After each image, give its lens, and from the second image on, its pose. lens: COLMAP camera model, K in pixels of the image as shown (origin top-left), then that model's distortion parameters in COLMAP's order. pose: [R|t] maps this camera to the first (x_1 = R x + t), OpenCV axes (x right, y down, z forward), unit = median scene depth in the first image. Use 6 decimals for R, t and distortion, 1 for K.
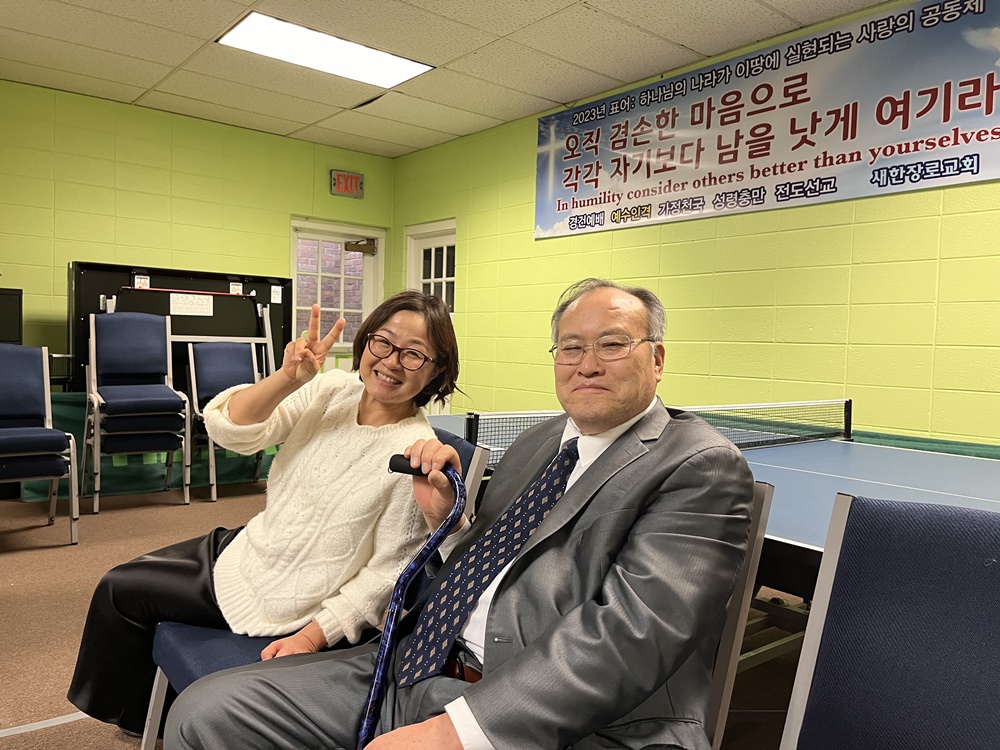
lens RADIAL K [[762.2, 0, 499.4], [0, 762.2, 370.1], [0, 0, 1]] dist [0.085834, -0.110881]
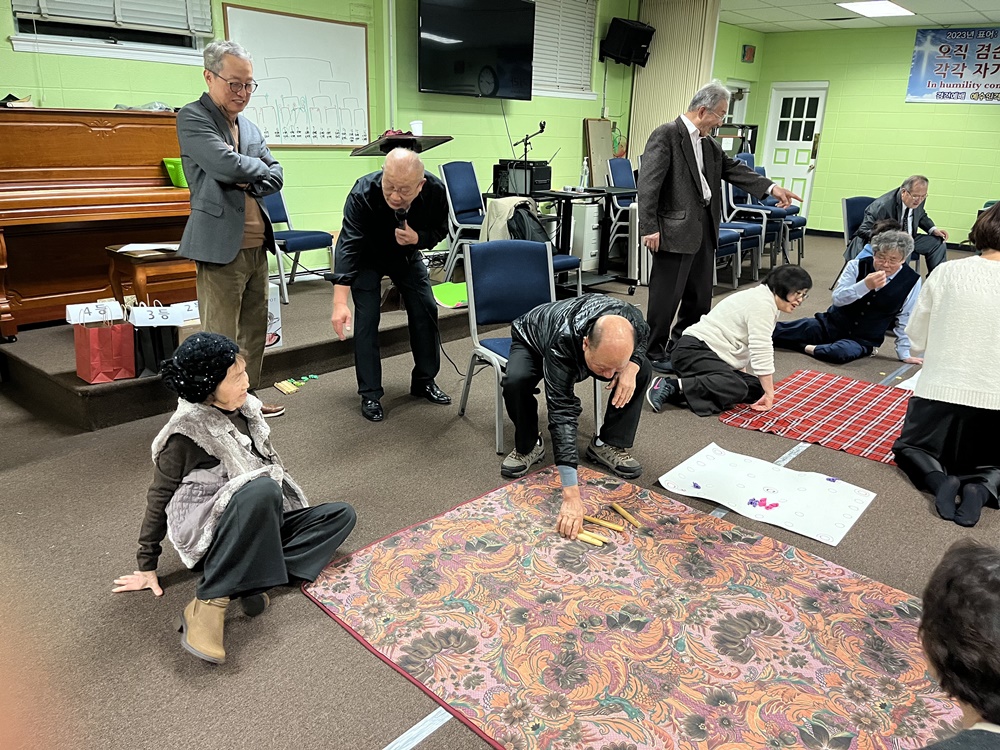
lens RADIAL K [[767.3, 0, 512.2], [0, 767.3, 378.3], [0, 0, 1]] dist [0.076654, -0.090468]
pose [[0.981386, -0.054258, 0.184224, -1.532922], [0.000828, 0.960447, 0.278461, -0.077625], [-0.192046, -0.273125, 0.942614, -0.883324]]
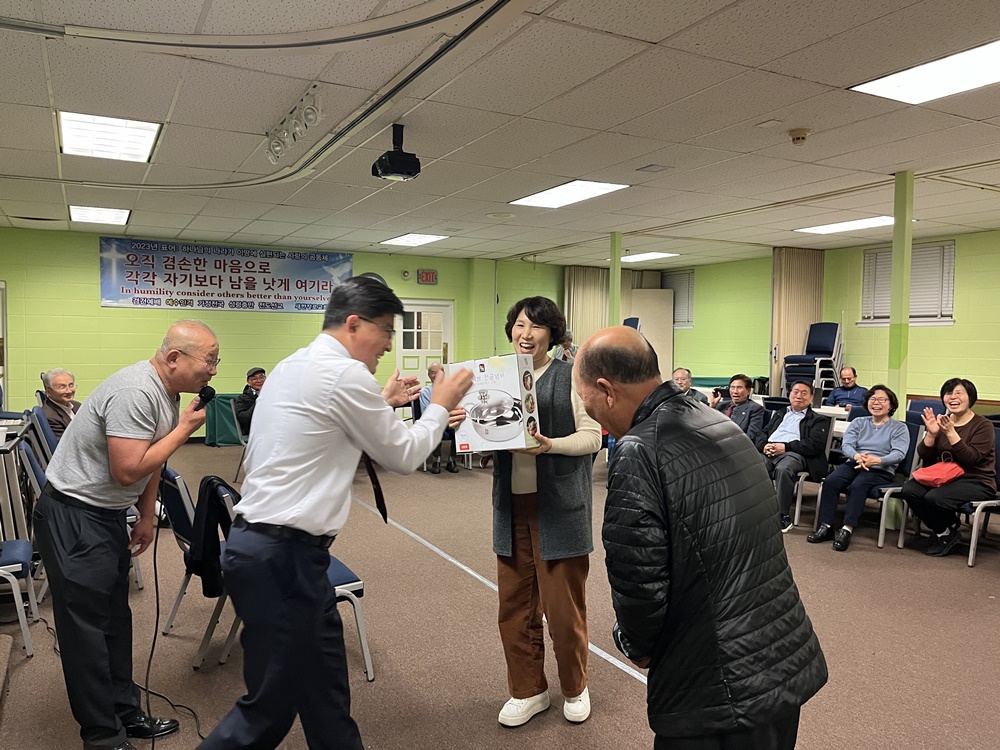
lens RADIAL K [[765.1, 0, 489.9], [0, 765.1, 371.2], [0, 0, 1]] dist [0.076333, -0.090707]
pose [[0.212977, -0.061498, 0.975120, -1.863437], [0.031111, 0.997938, 0.056142, -0.122137], [-0.976562, 0.018380, 0.214451, -0.279113]]
